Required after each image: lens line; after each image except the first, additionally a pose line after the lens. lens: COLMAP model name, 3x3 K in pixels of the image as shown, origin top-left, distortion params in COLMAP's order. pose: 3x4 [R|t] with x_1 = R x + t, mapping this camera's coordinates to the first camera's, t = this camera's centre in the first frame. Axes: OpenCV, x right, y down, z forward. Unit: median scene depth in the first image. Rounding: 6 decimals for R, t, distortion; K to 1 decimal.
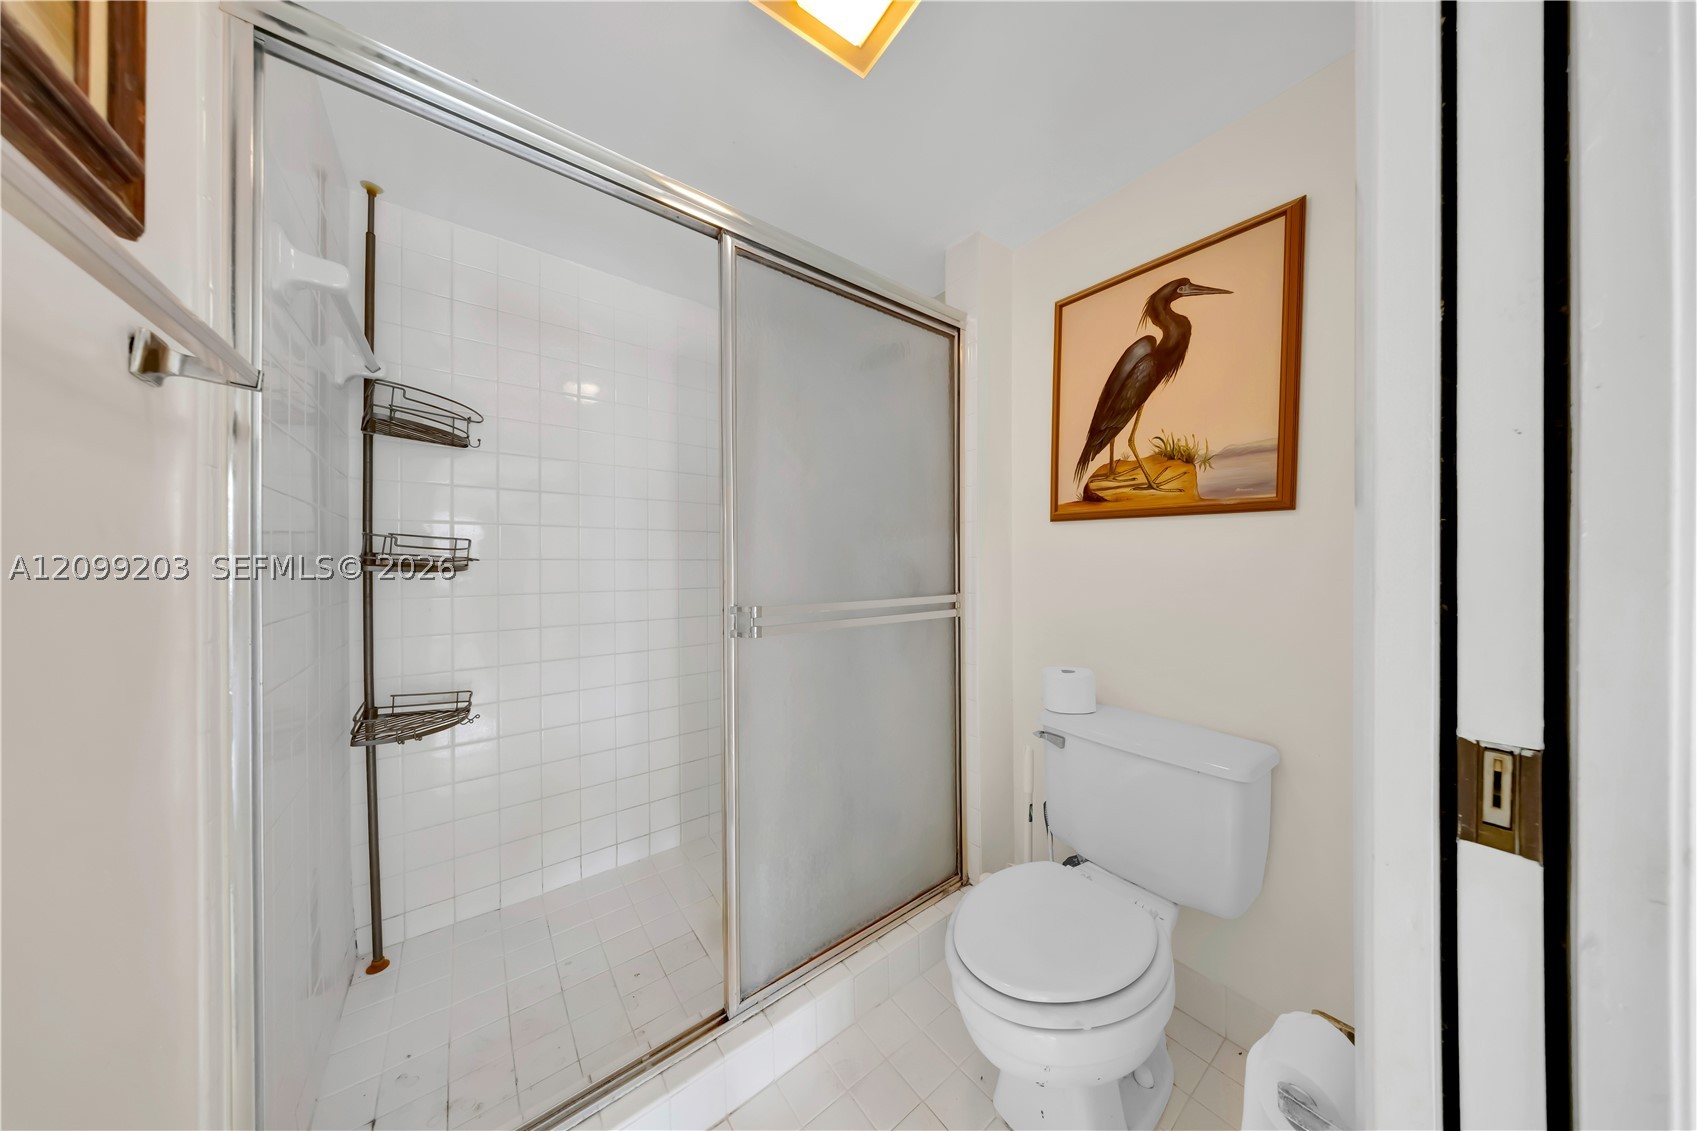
lens RADIAL K [[502.6, 0, 846.4], [0, 502.6, 566.9], [0, 0, 1]] dist [-0.001989, -0.000150]
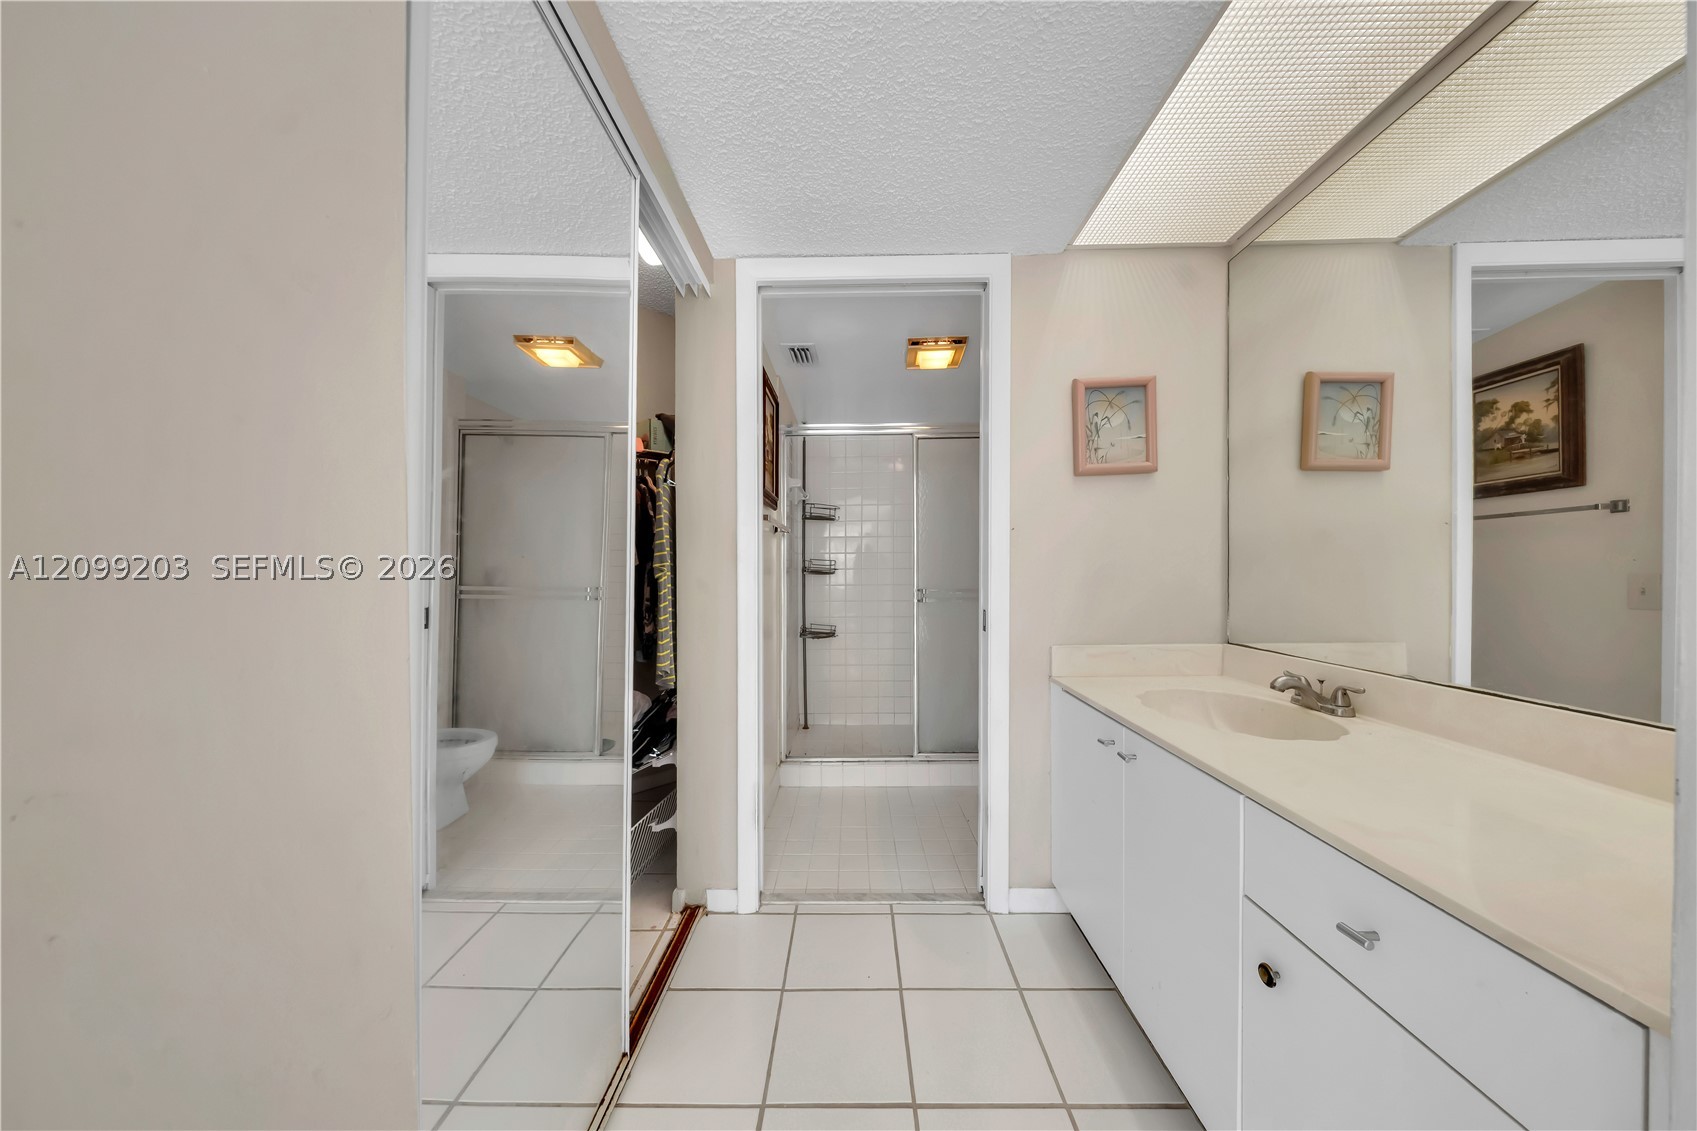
lens RADIAL K [[502.6, 0, 844.0], [0, 502.6, 571.0], [0, 0, 1]] dist [-0.001989, -0.000150]
pose [[0.783759, -0.006829, -0.621028, 0.803026], [0.000160, 0.999942, -0.010793, 0.019806], [0.621065, 0.008359, 0.783714, -0.885016]]
